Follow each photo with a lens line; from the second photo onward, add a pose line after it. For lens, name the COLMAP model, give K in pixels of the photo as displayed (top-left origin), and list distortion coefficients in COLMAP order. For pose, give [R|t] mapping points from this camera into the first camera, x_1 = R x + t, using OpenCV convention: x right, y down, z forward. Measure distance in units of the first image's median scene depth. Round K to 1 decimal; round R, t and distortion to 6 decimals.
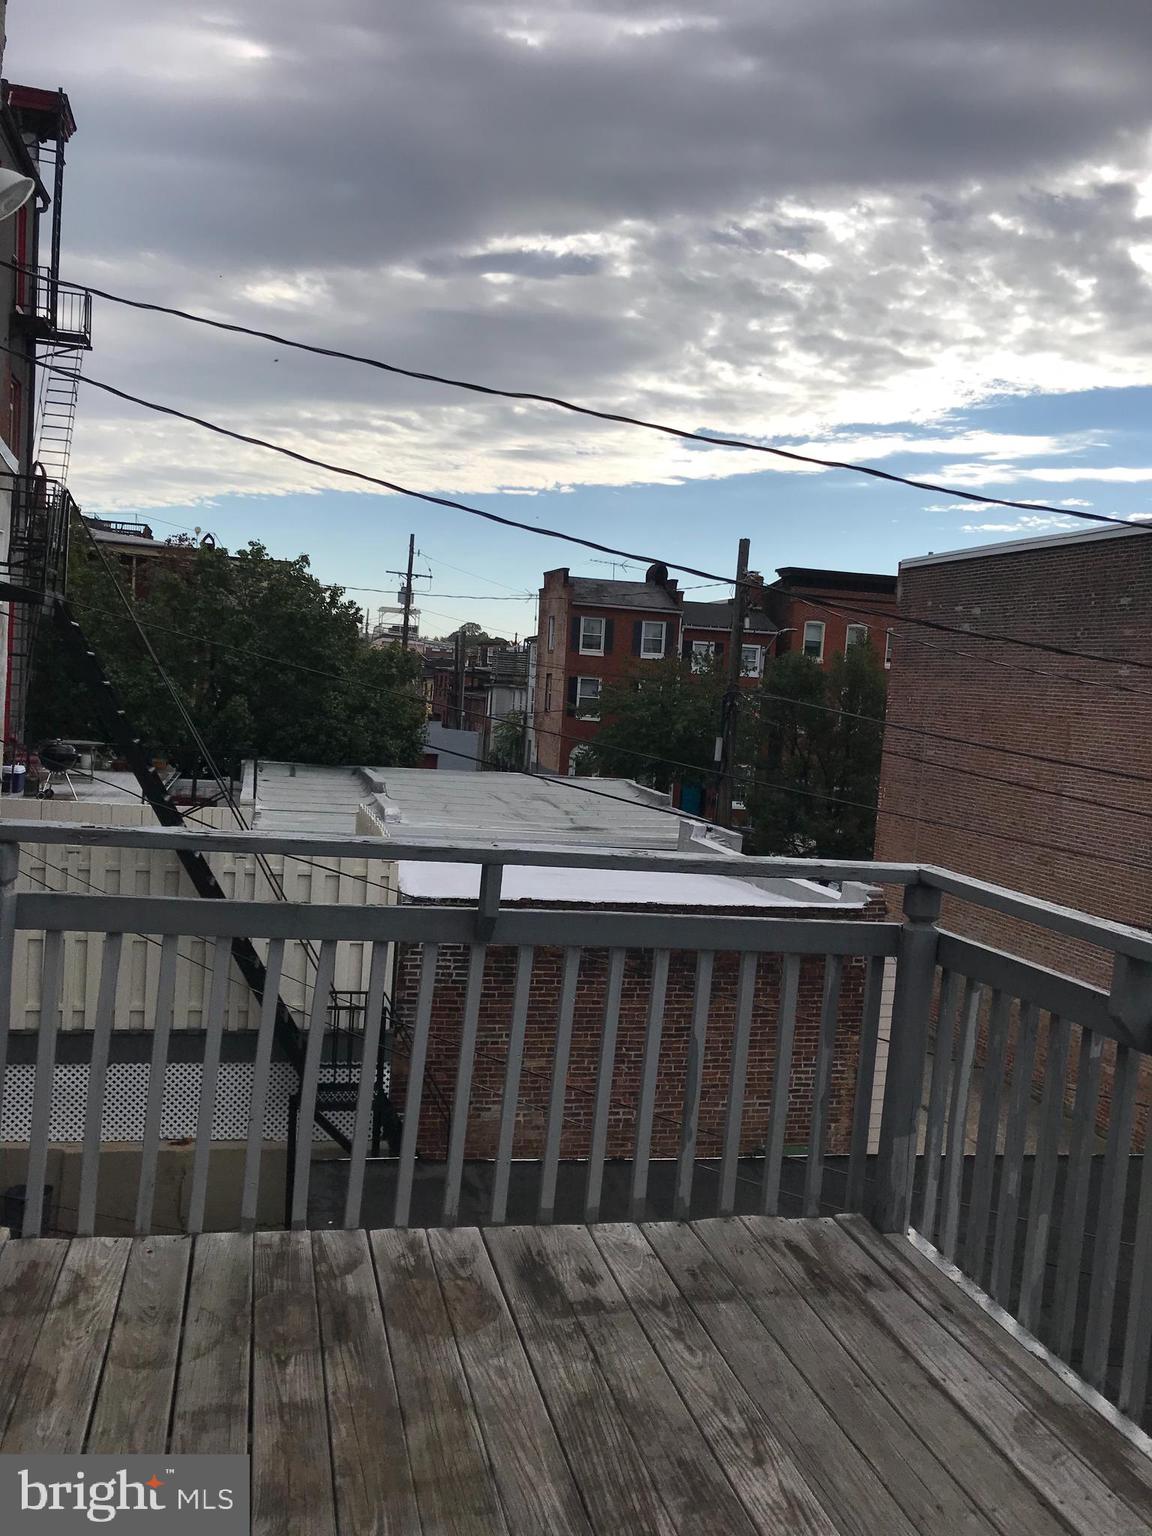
lens RADIAL K [[1266.2, 0, 580.7], [0, 1266.2, 764.7], [0, 0, 1]] dist [0.041970, -0.068517]
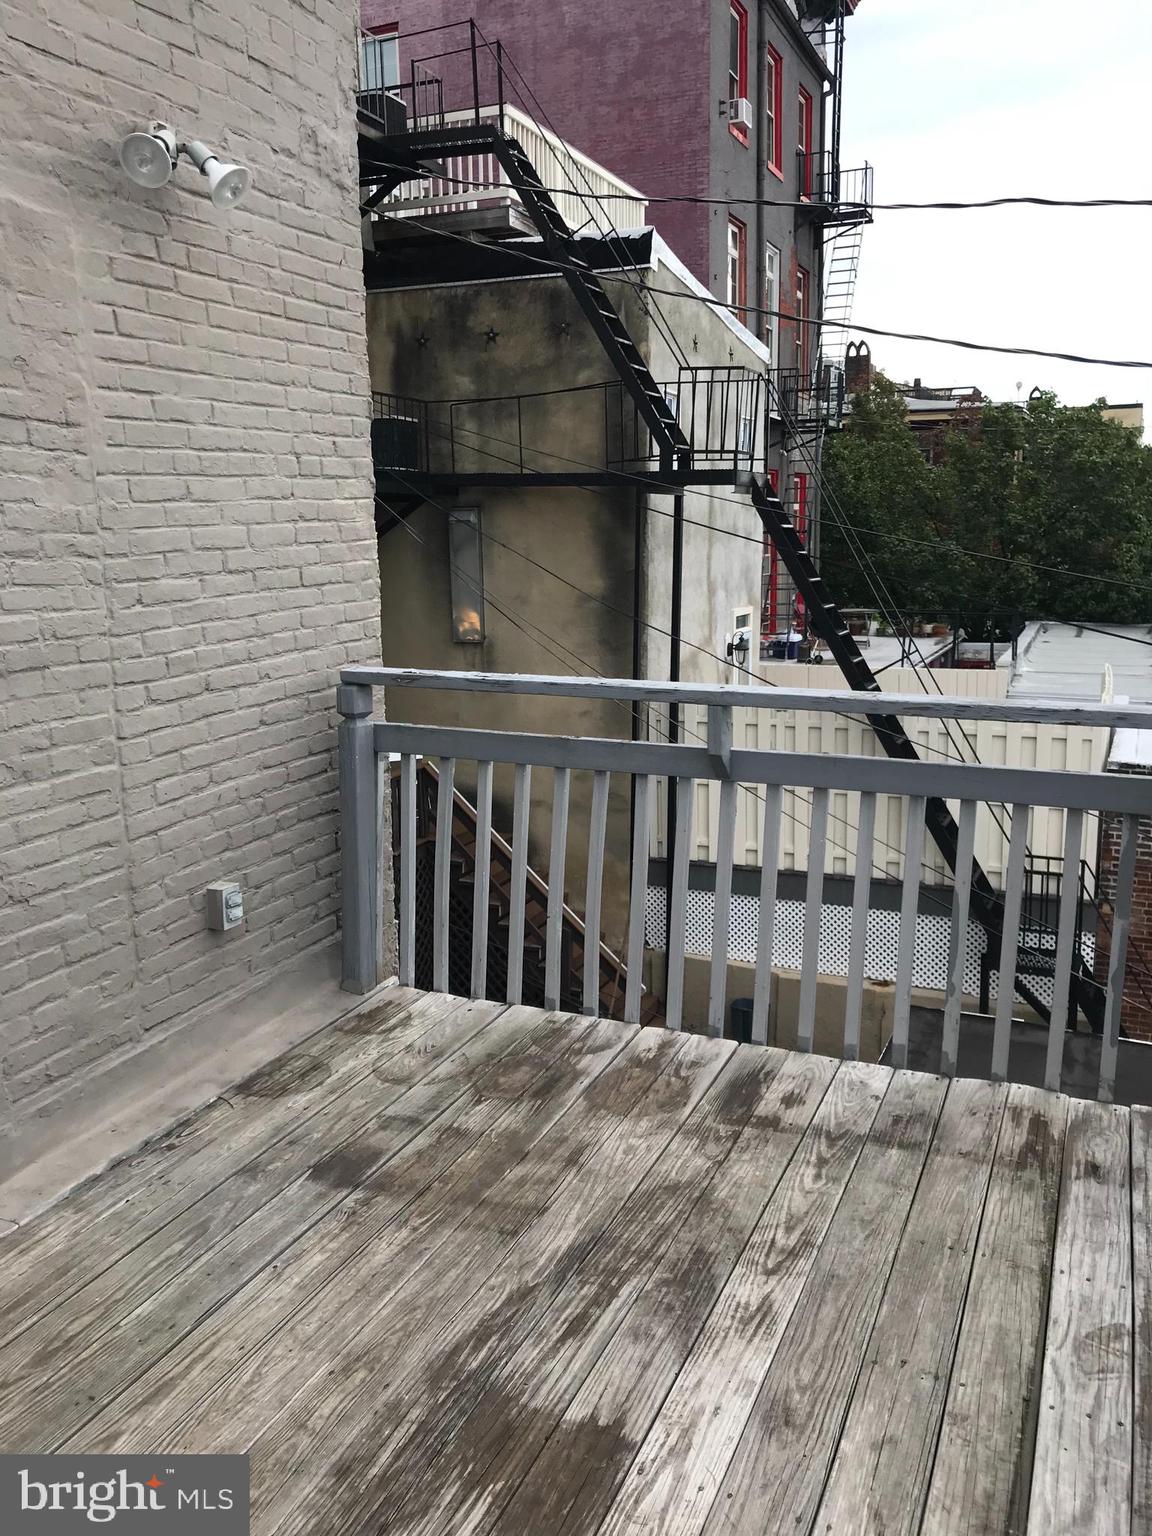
lens RADIAL K [[1266.2, 0, 580.7], [0, 1266.2, 764.7], [0, 0, 1]] dist [0.041970, -0.068517]
pose [[0.792135, 0.033584, -0.609421, 0.128235], [0.030339, 0.995084, 0.094273, 0.006459], [0.609591, -0.093166, 0.787222, 0.025657]]
